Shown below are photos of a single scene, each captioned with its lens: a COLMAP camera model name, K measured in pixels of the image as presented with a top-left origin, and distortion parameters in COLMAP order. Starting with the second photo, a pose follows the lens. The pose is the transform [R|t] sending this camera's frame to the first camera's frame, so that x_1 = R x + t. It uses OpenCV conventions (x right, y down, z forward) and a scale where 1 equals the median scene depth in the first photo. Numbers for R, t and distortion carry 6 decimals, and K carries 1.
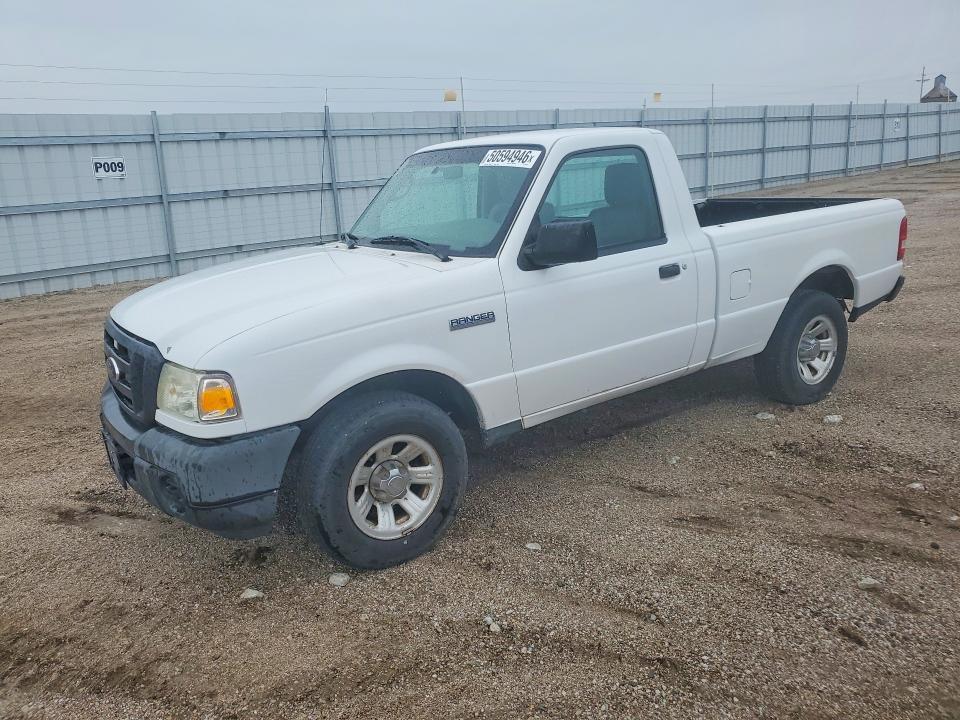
lens RADIAL K [[655.8, 0, 480.0], [0, 655.8, 360.0], [0, 0, 1]] dist [0.070367, -0.057816]
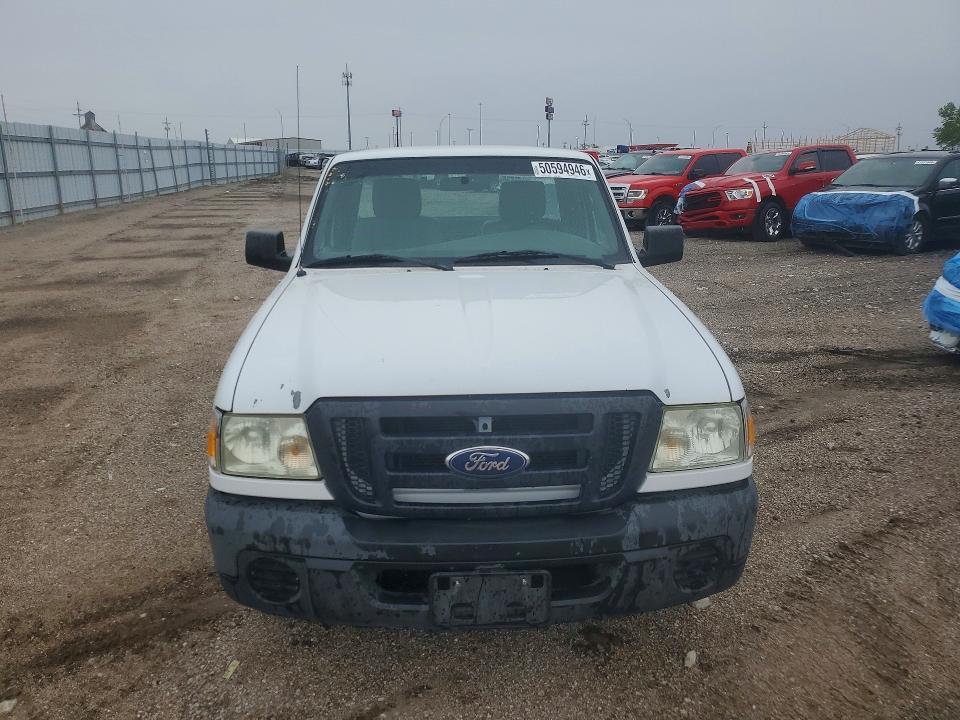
lens RADIAL K [[655.8, 0, 480.0], [0, 655.8, 360.0], [0, 0, 1]] dist [0.070367, -0.057816]
pose [[0.592855, -0.174488, 0.786179, -0.990664], [0.204061, 0.976933, 0.062943, -0.121784], [-0.779026, 0.123112, 0.614786, 0.564692]]
